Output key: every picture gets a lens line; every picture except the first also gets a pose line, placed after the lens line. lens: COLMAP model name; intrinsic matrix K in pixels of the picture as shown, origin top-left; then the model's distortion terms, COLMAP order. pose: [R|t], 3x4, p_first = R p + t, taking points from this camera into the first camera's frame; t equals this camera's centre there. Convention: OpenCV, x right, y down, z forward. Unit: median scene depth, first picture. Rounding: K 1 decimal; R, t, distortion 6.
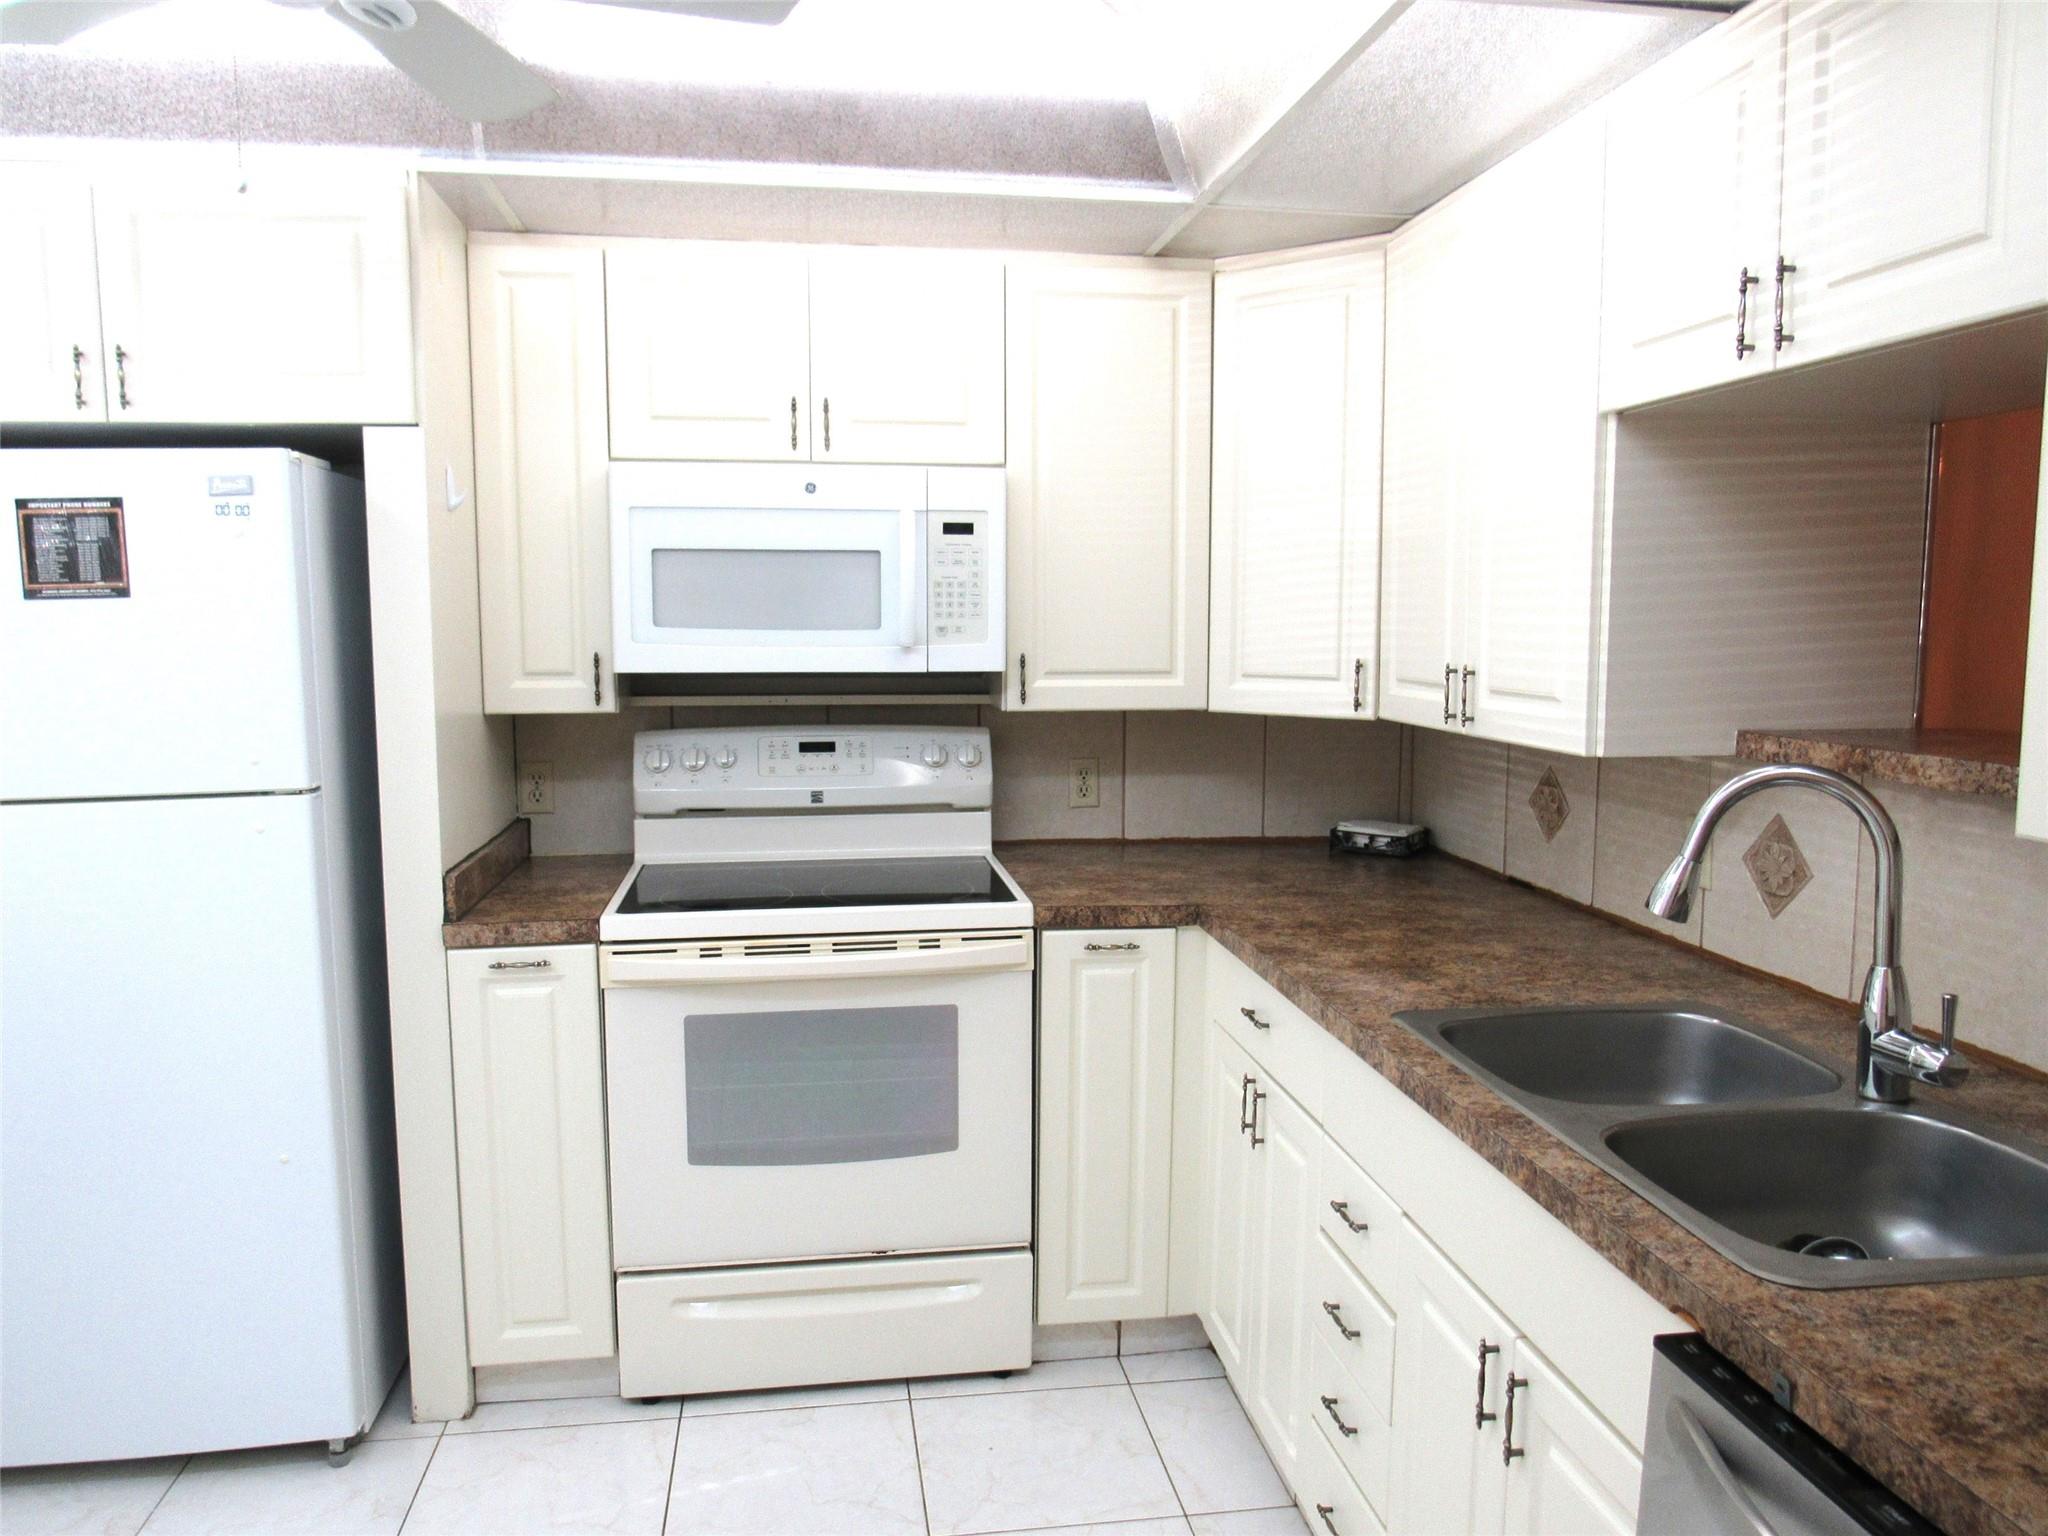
lens RADIAL K [[1454.3, 0, 1024.0], [0, 1454.3, 768.0], [0, 0, 1]] dist [-0.035170, 0.009943]
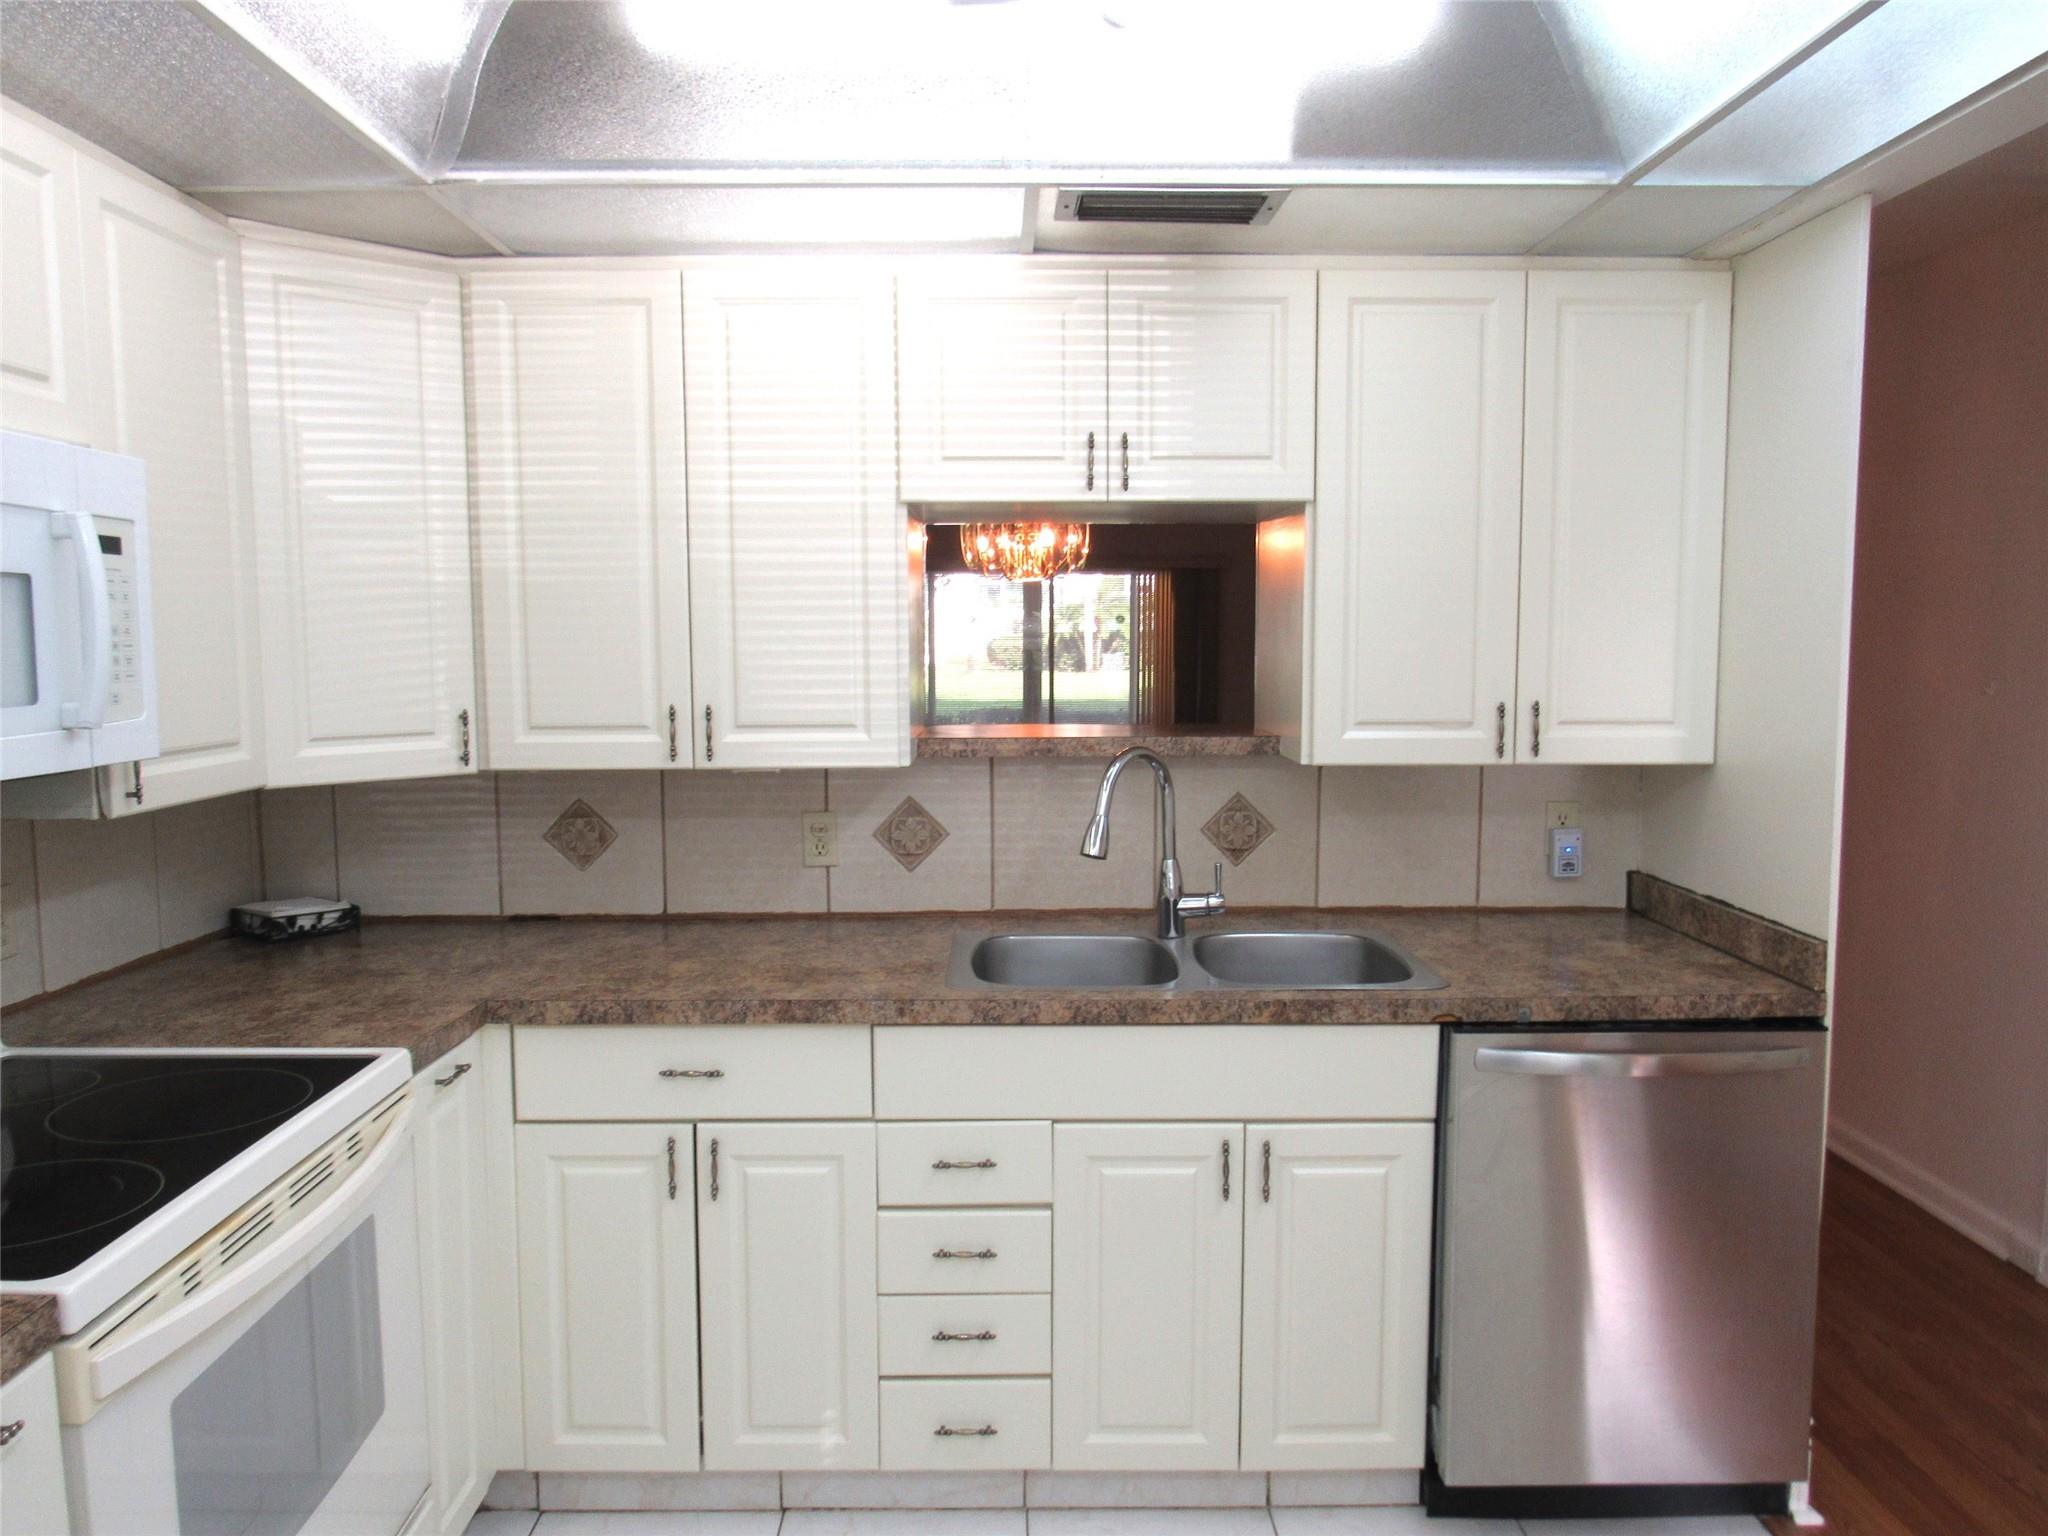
lens RADIAL K [[1454.3, 0, 1024.0], [0, 1454.3, 768.0], [0, 0, 1]] dist [-0.035170, 0.009943]
pose [[0.151658, -0.095951, 0.983765, -0.672515], [0.114107, 0.990322, 0.079000, -0.074952], [-0.981825, 0.100274, 0.161139, 0.541072]]
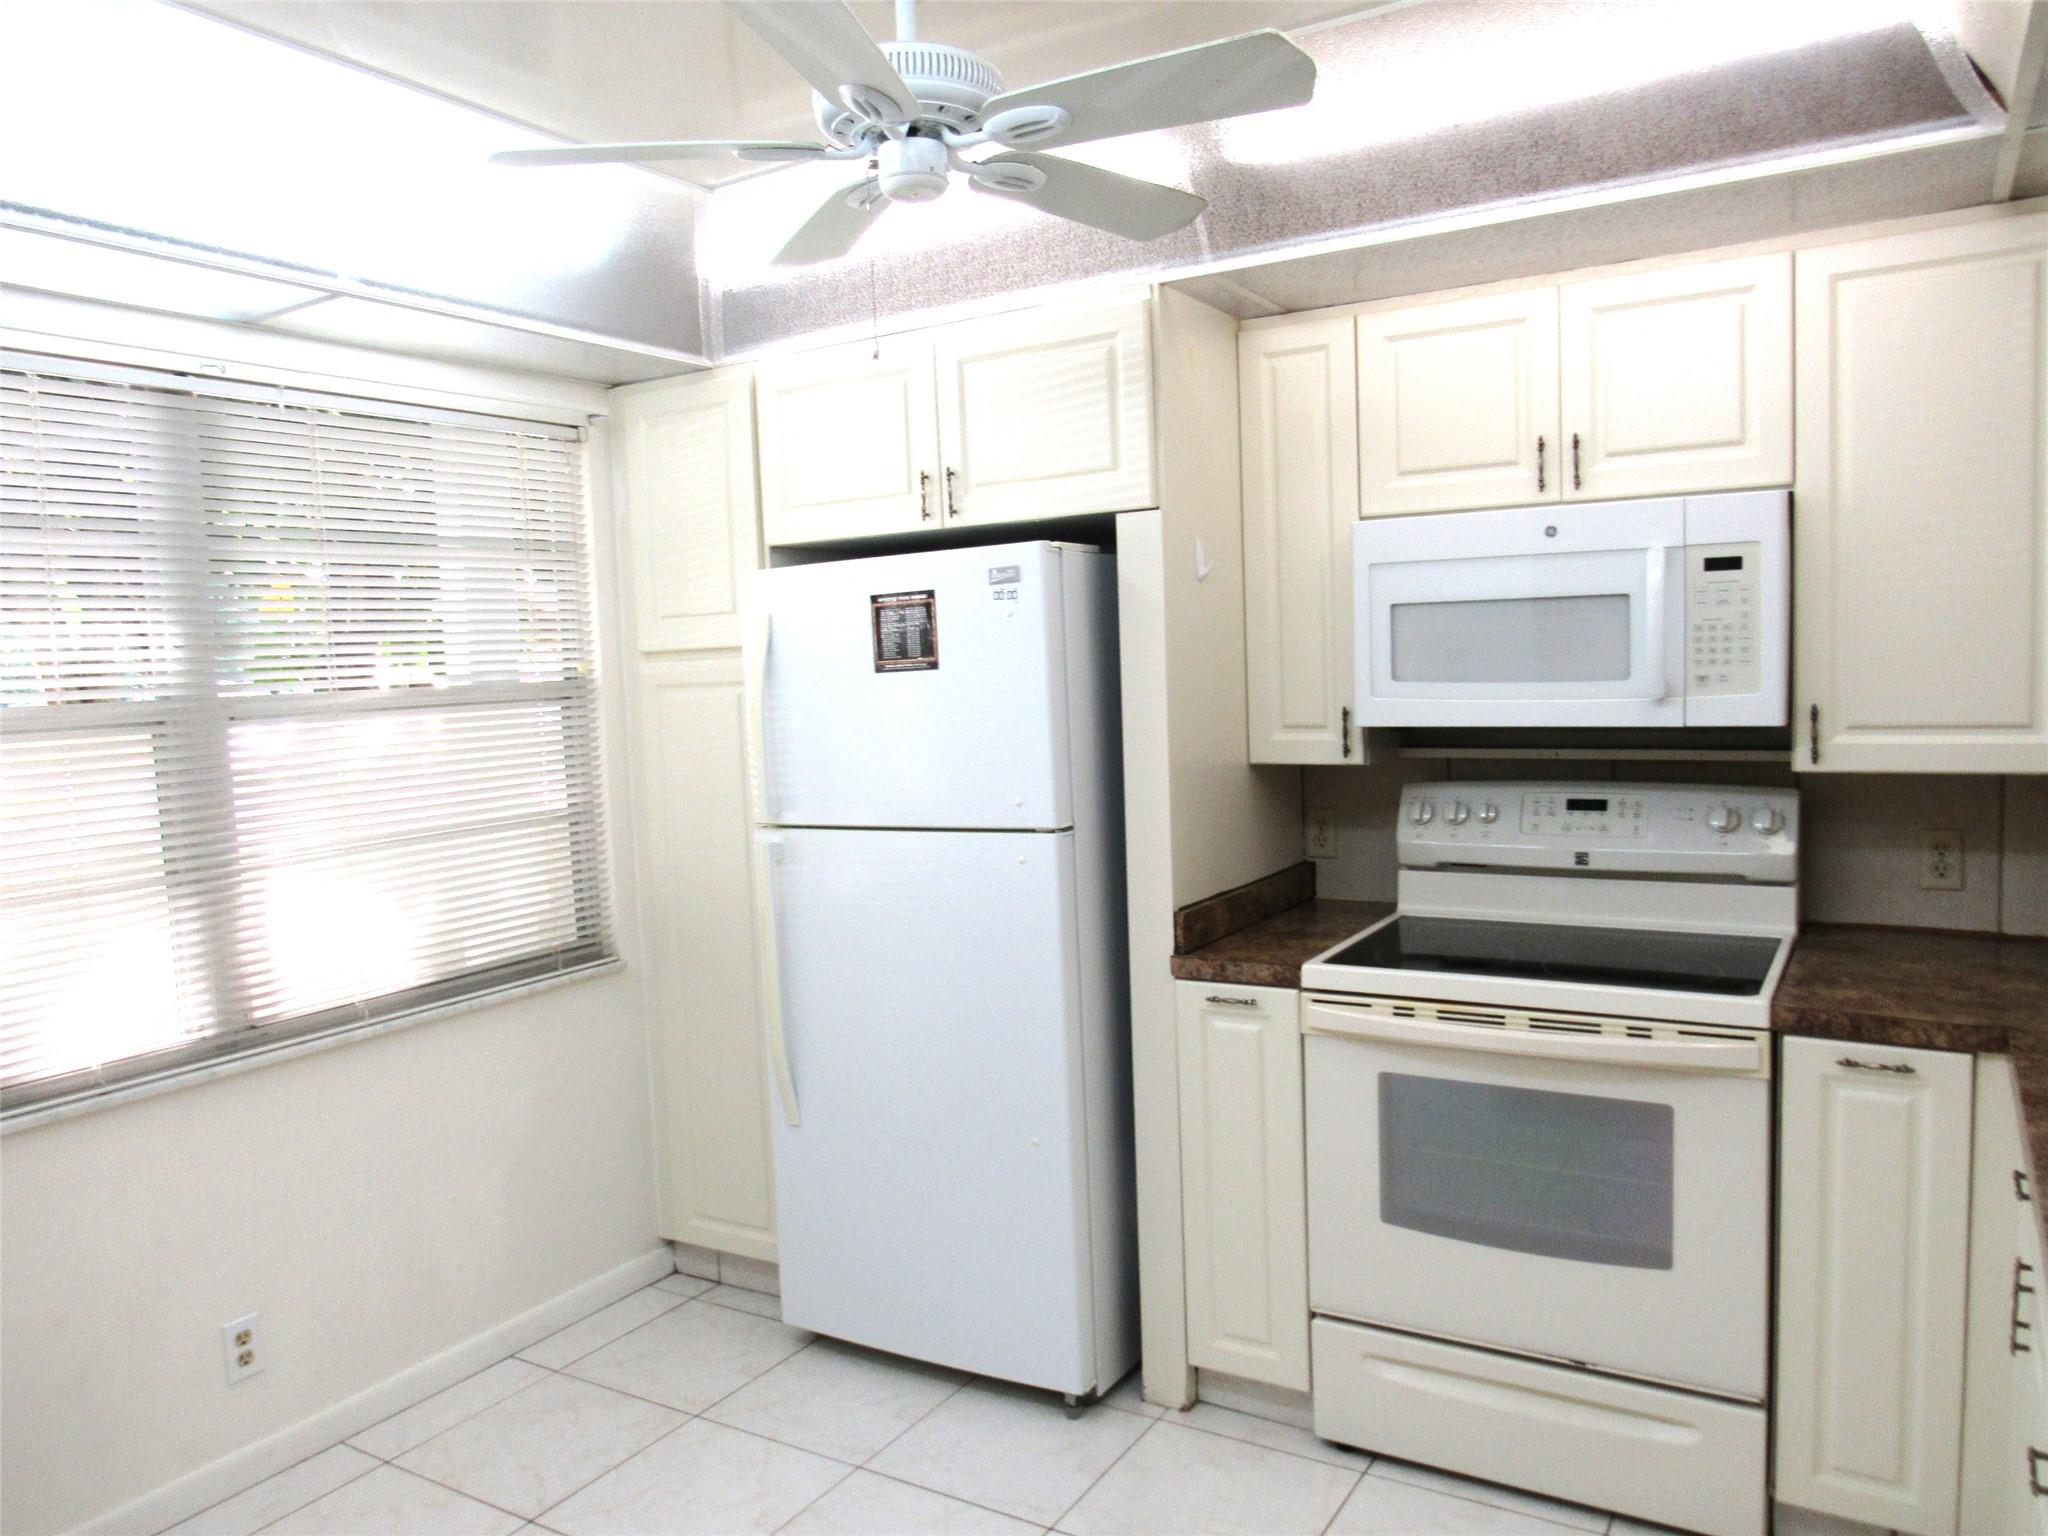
lens RADIAL K [[1462.5, 0, 1024.0], [0, 1462.5, 768.0], [0, 0, 1]] dist [-0.040703, 0.029753]
pose [[0.763188, 0.021228, -0.645827, 0.216010], [-0.034831, 0.999359, -0.008312, -0.020819], [0.645237, 0.028838, 0.763438, 0.066701]]
